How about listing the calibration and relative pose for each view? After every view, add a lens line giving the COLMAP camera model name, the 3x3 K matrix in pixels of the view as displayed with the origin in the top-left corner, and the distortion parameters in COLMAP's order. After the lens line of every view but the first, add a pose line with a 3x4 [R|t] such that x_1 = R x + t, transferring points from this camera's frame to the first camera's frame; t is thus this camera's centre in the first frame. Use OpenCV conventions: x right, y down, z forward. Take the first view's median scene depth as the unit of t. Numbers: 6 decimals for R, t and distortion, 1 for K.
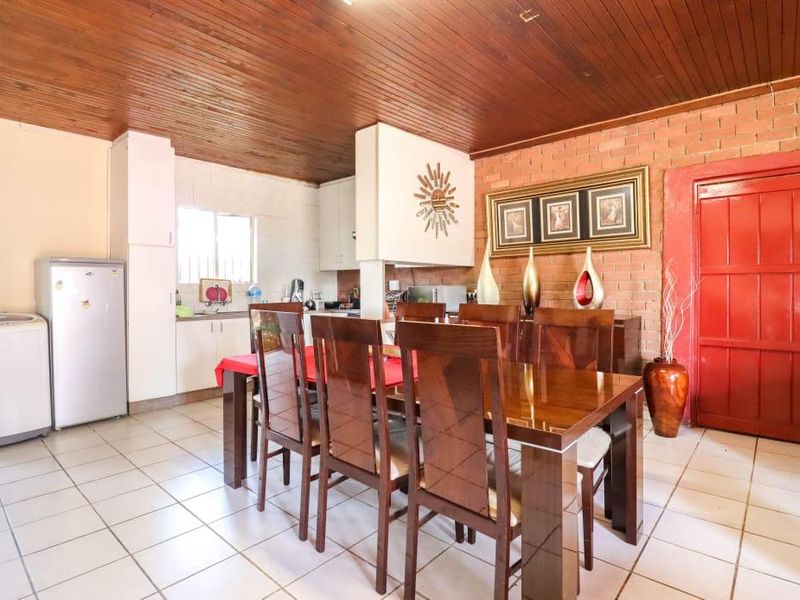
lens RADIAL K [[429.3, 0, 400.2], [0, 429.3, 291.8], [0, 0, 1]] dist [-0.006659, -0.002191]
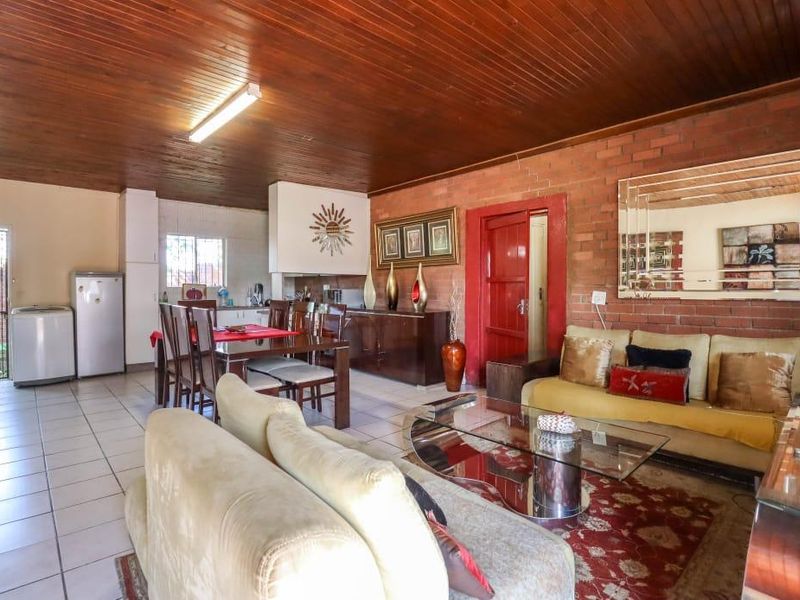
lens RADIAL K [[419.9, 0, 399.6], [0, 419.9, 292.2], [0, 0, 1]] dist [0.017362, -0.022641]
pose [[0.994280, 0.003089, -0.106758, 0.481905], [-0.002922, 0.999994, 0.001726, -0.007890], [0.106763, -0.001404, 0.994283, -0.384751]]
